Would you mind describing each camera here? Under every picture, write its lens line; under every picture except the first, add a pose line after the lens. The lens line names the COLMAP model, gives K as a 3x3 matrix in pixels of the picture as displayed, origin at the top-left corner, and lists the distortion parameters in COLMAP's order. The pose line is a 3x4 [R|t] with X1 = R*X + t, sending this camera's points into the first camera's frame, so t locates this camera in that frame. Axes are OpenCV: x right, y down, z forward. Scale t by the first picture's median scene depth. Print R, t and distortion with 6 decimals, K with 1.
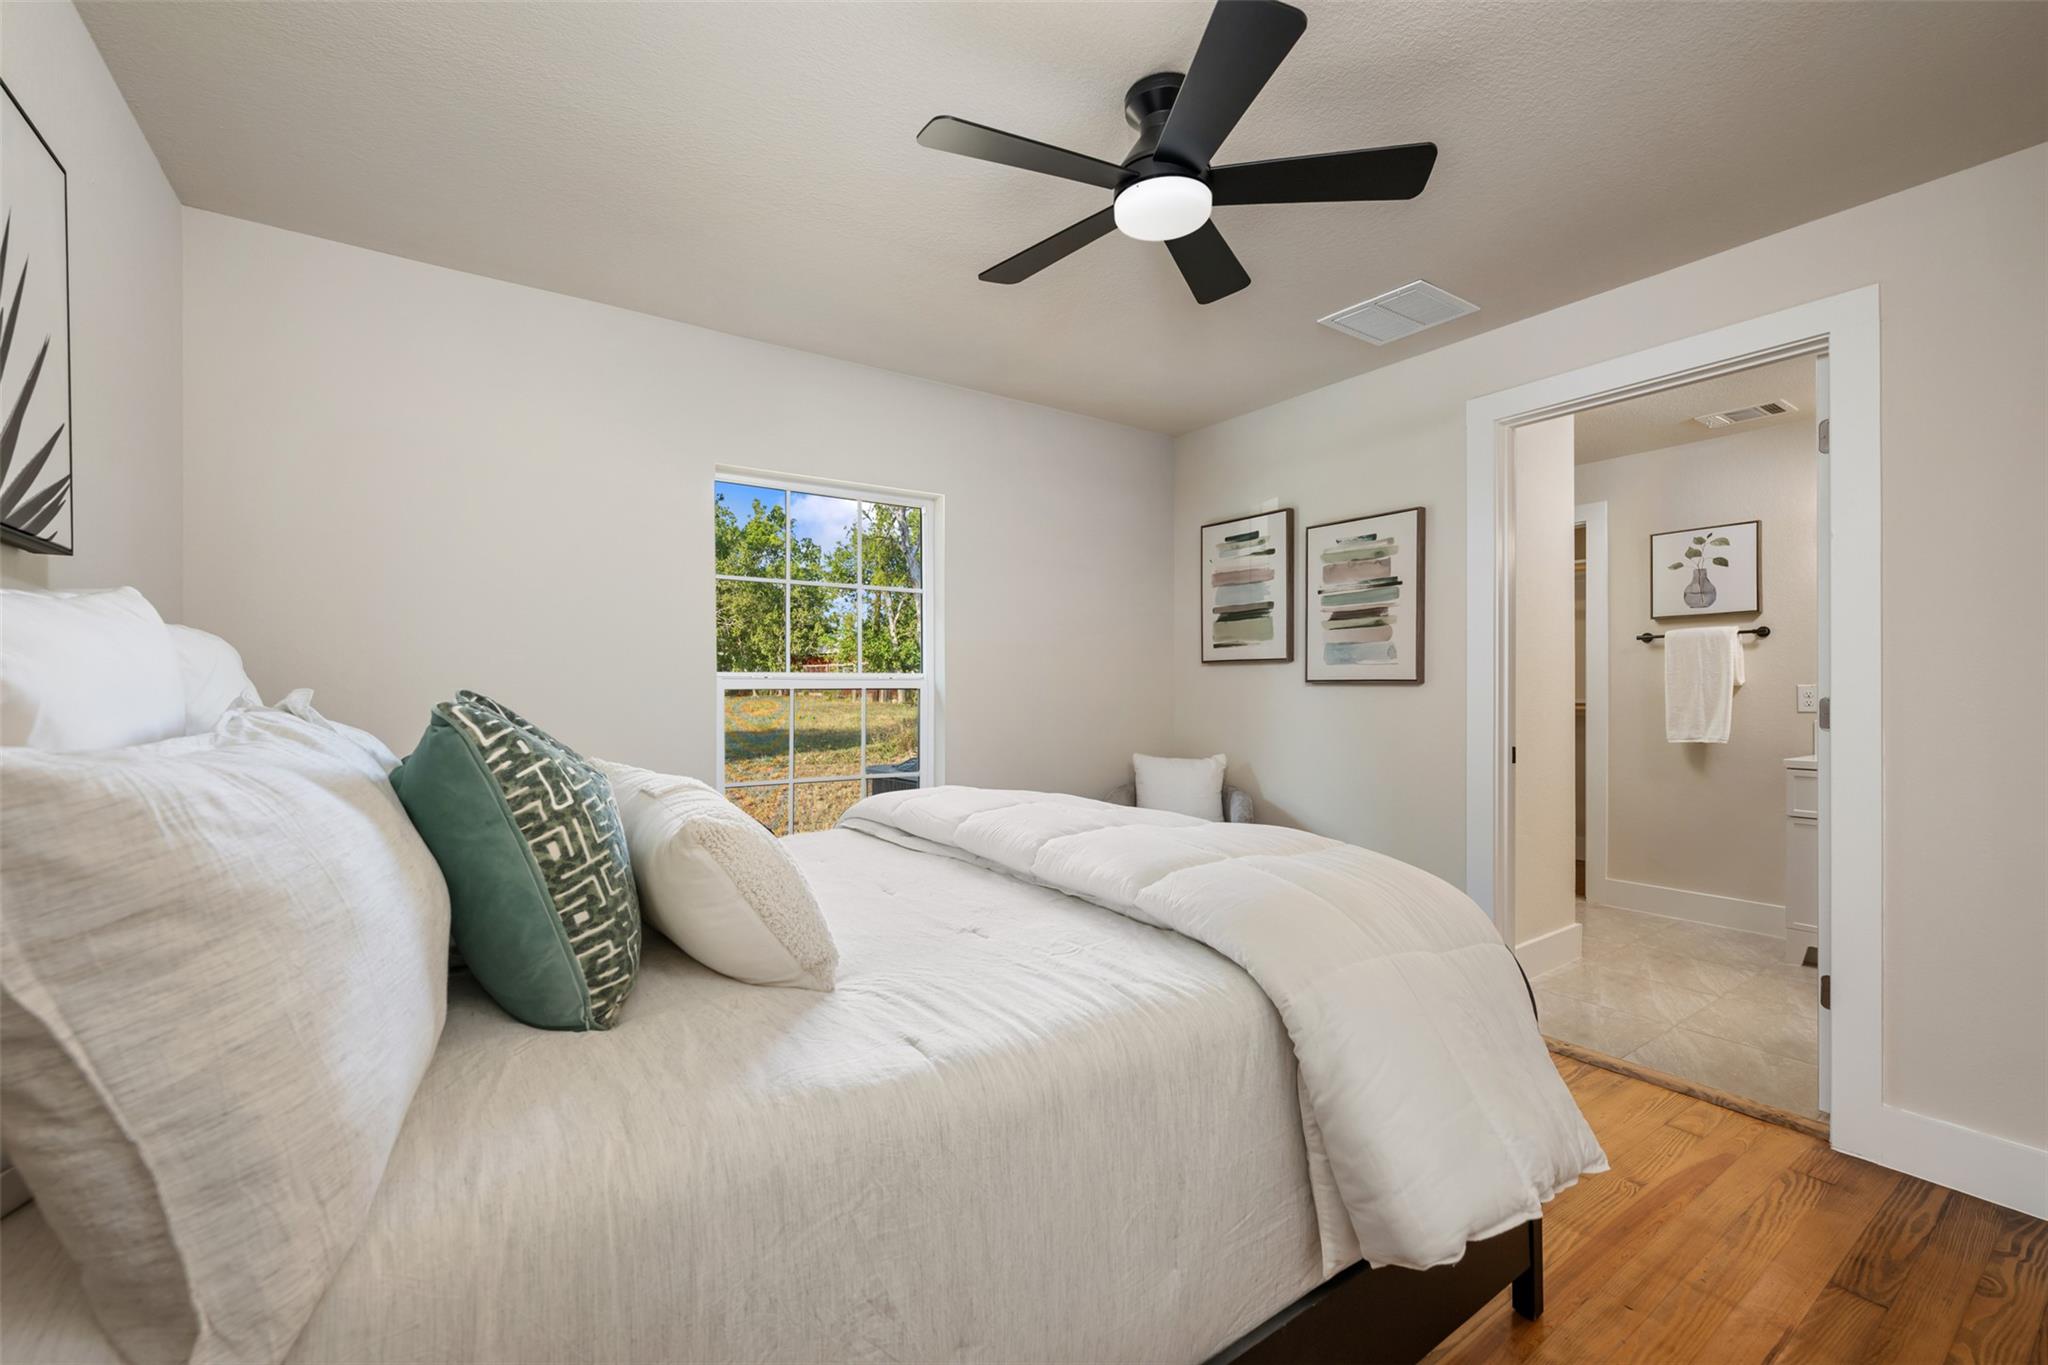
lens RADIAL K [[835.1, 0, 1015.8], [0, 835.1, 689.4], [0, 0, 1]] dist [-0.003776, -0.000236]
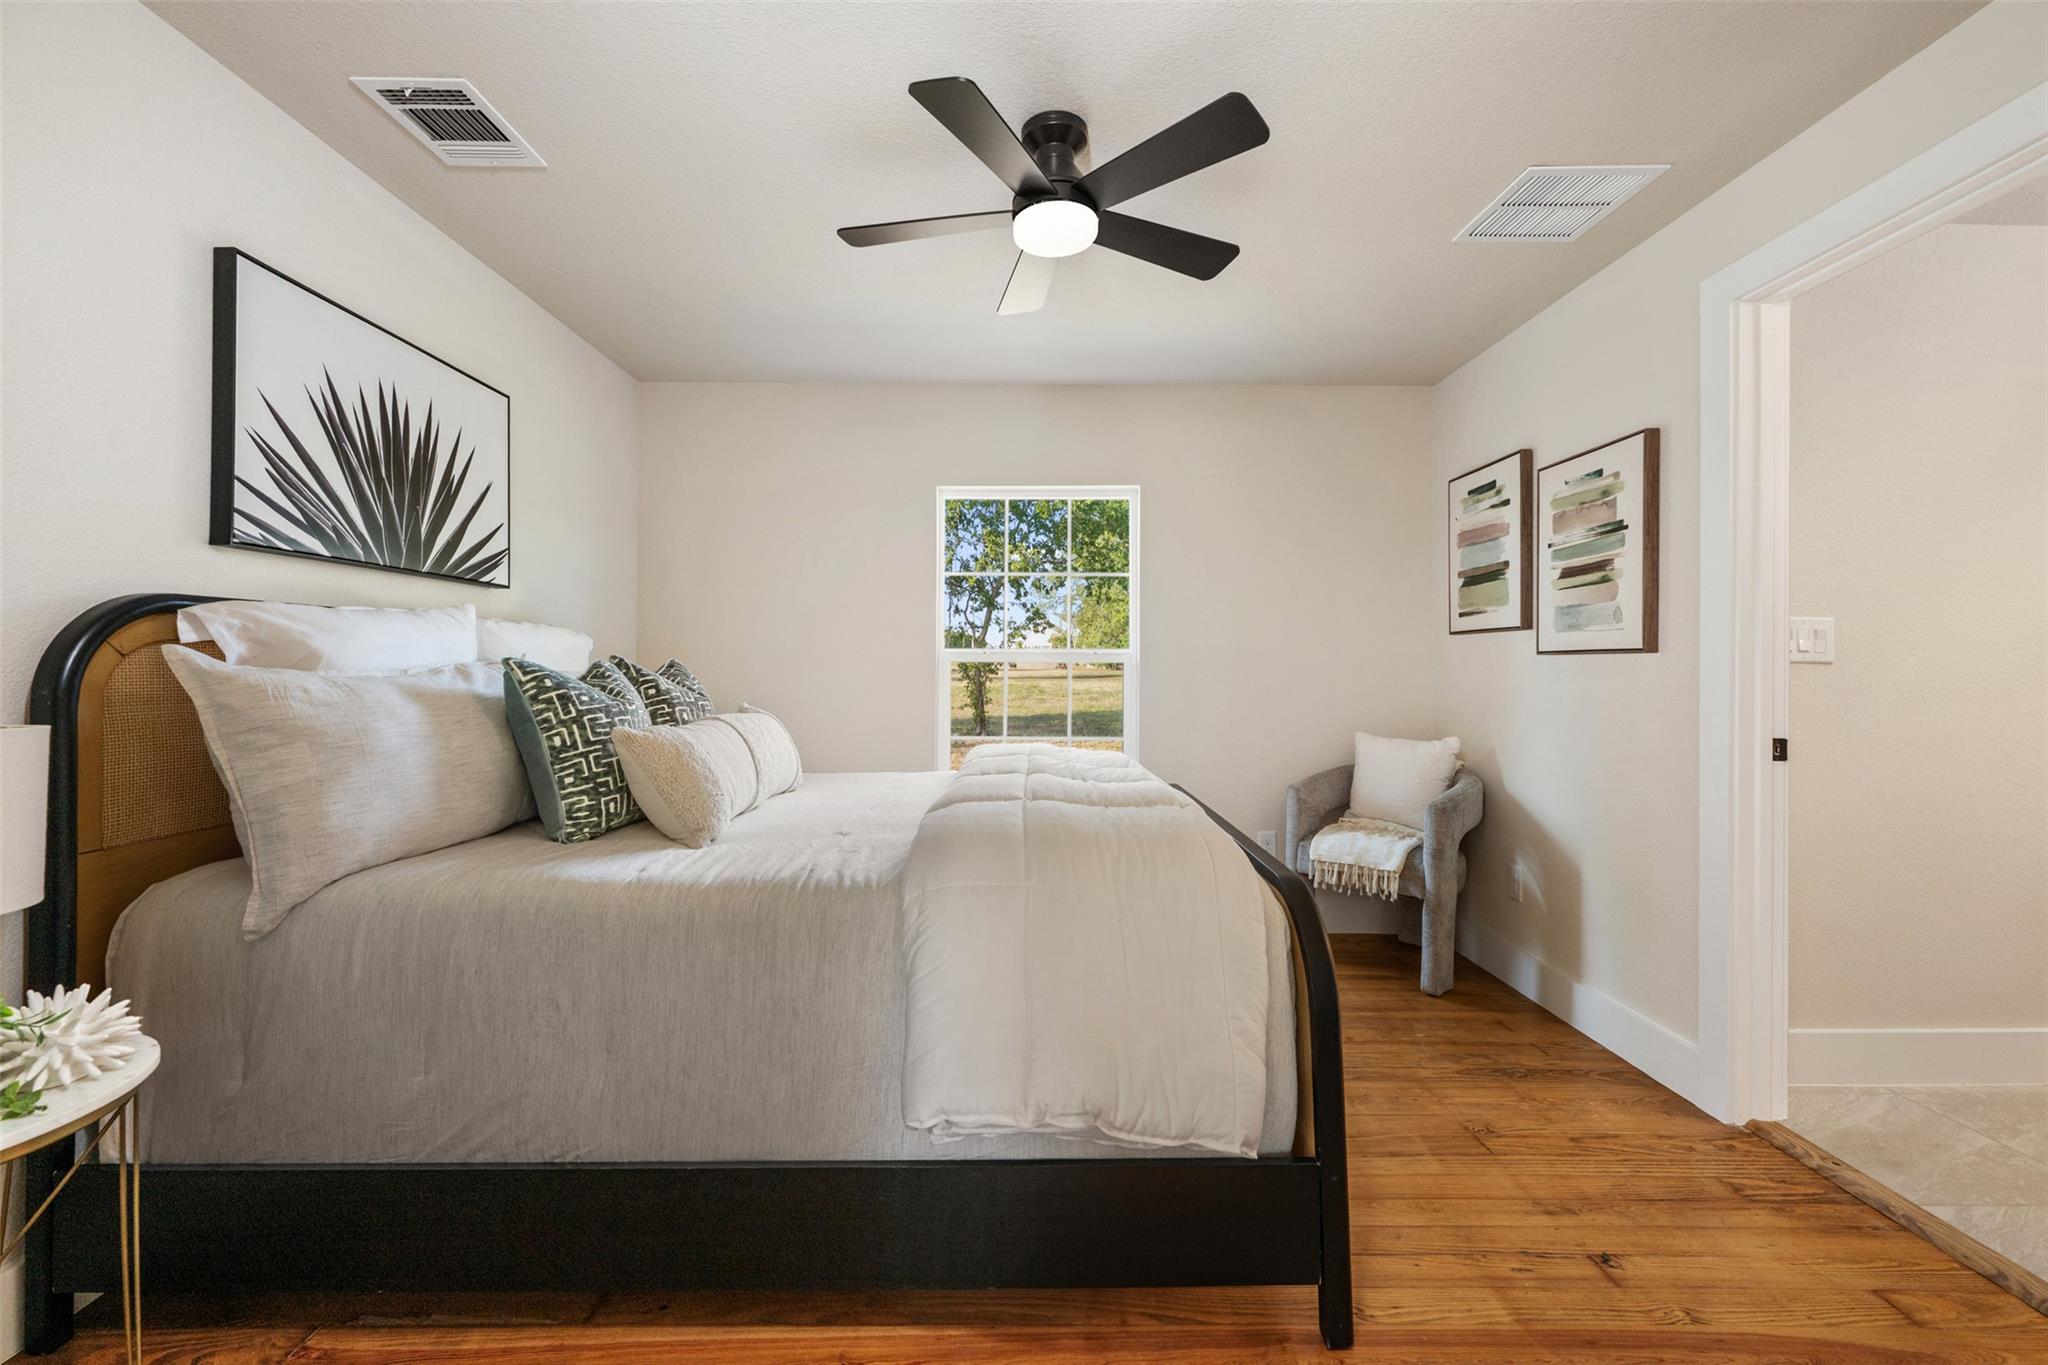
lens RADIAL K [[810.4, 0, 1029.2], [0, 810.4, 665.7], [0, 0, 1]] dist [-0.004104, 0.000591]
pose [[0.828223, 0.000177, -0.560399, 1.212593], [-0.005251, 0.999959, -0.007445, 0.038285], [0.560375, 0.009109, 0.828189, 0.124128]]
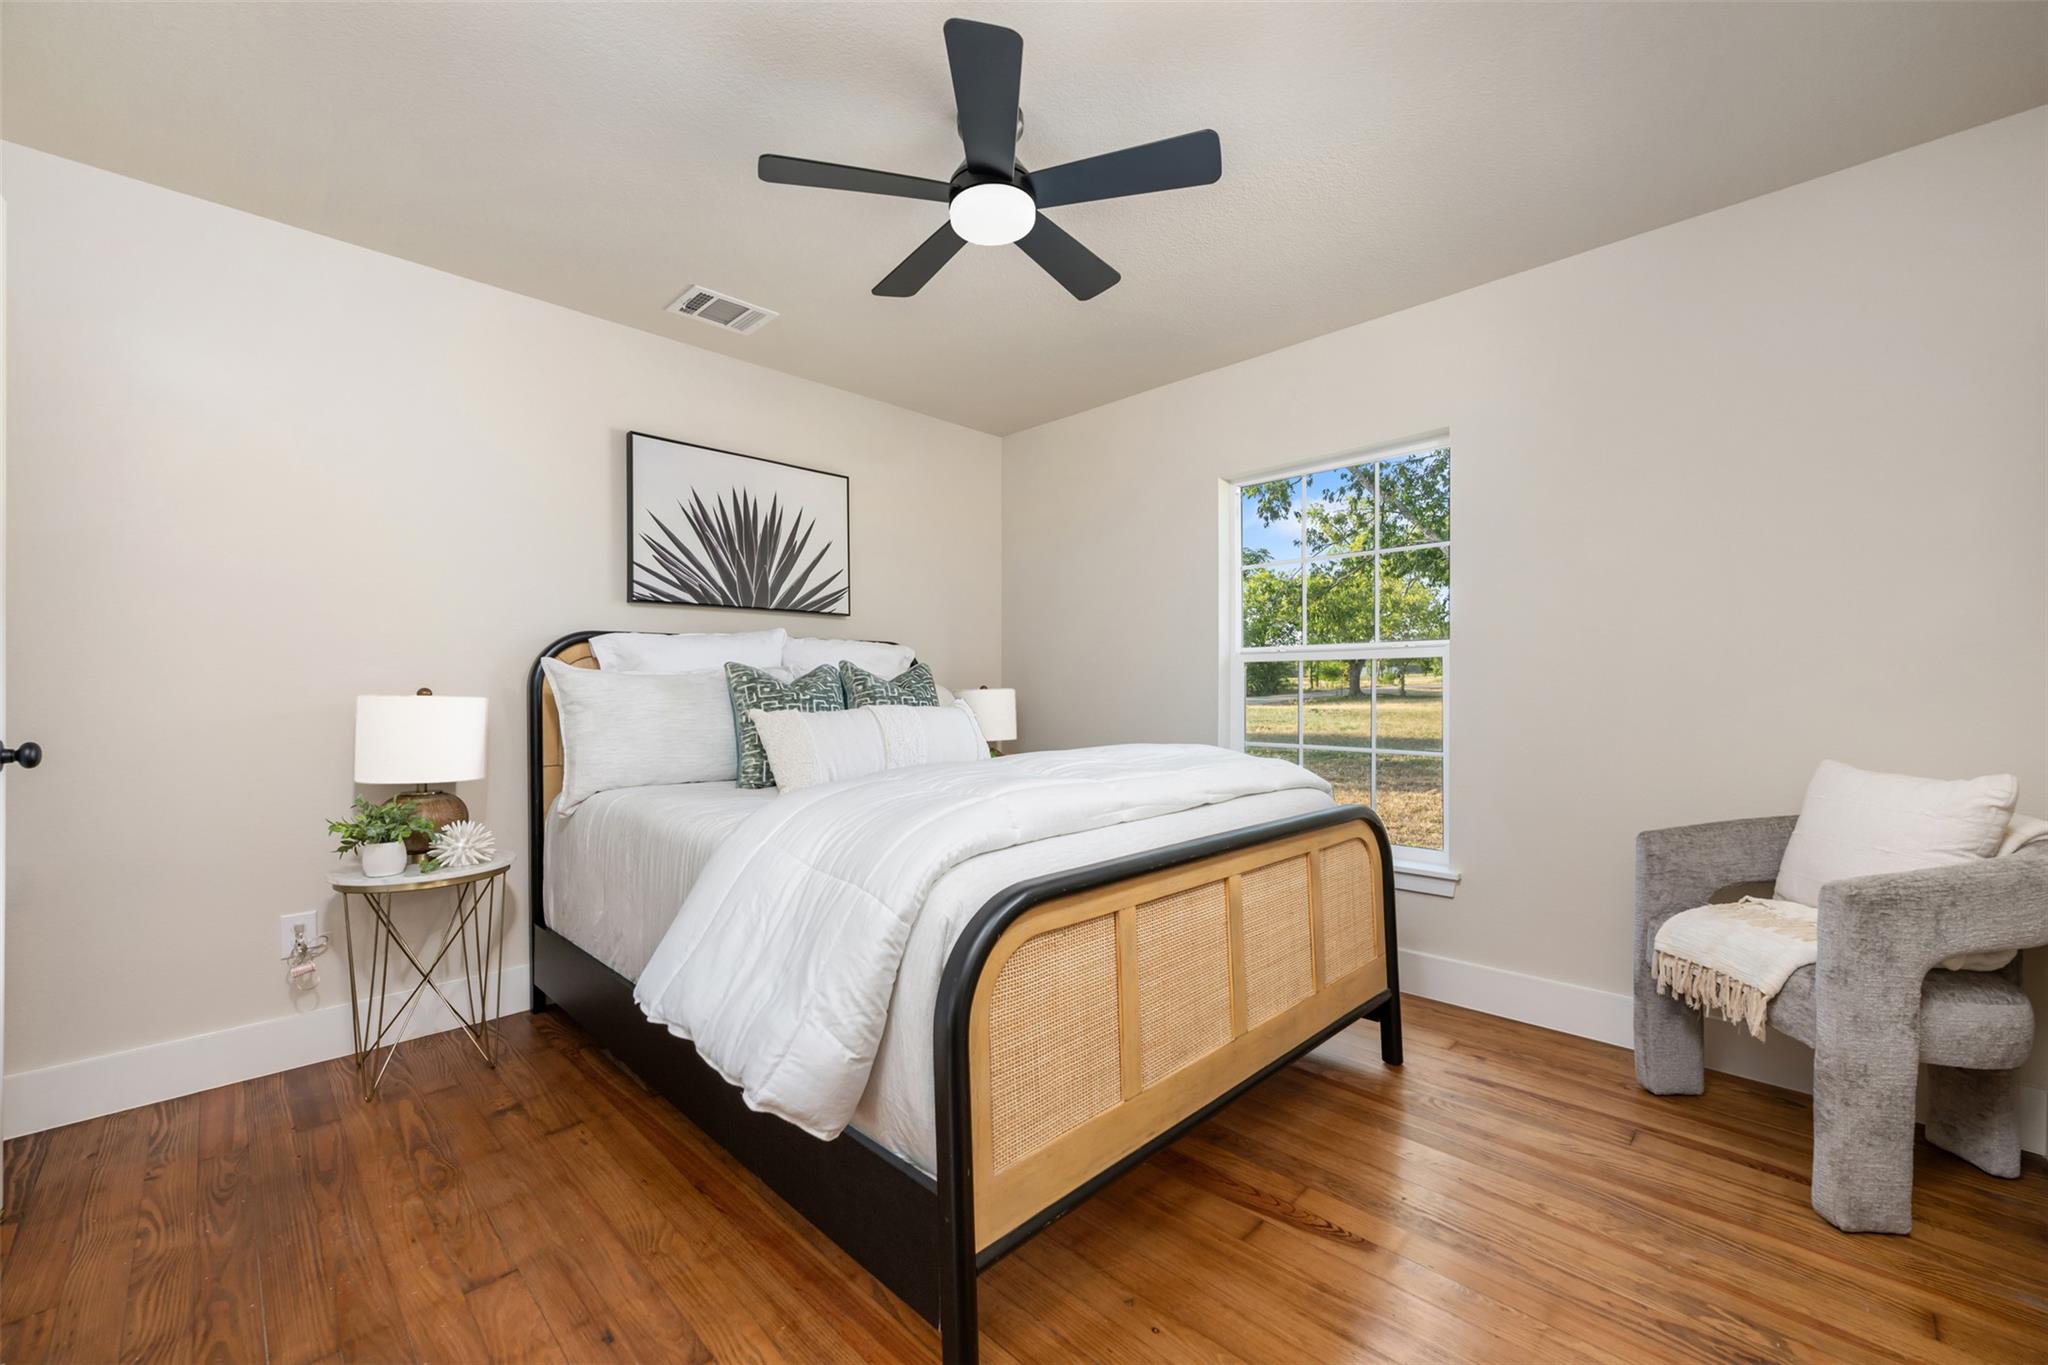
lens RADIAL K [[810.4, 0, 1033.5], [0, 810.4, 690.0], [0, 0, 1]] dist [-0.004104, 0.000591]
pose [[0.192701, 0.003123, -0.981252, 2.009055], [0.001990, 0.999992, 0.003573, 0.094235], [0.981255, -0.002642, 0.192694, 1.348138]]
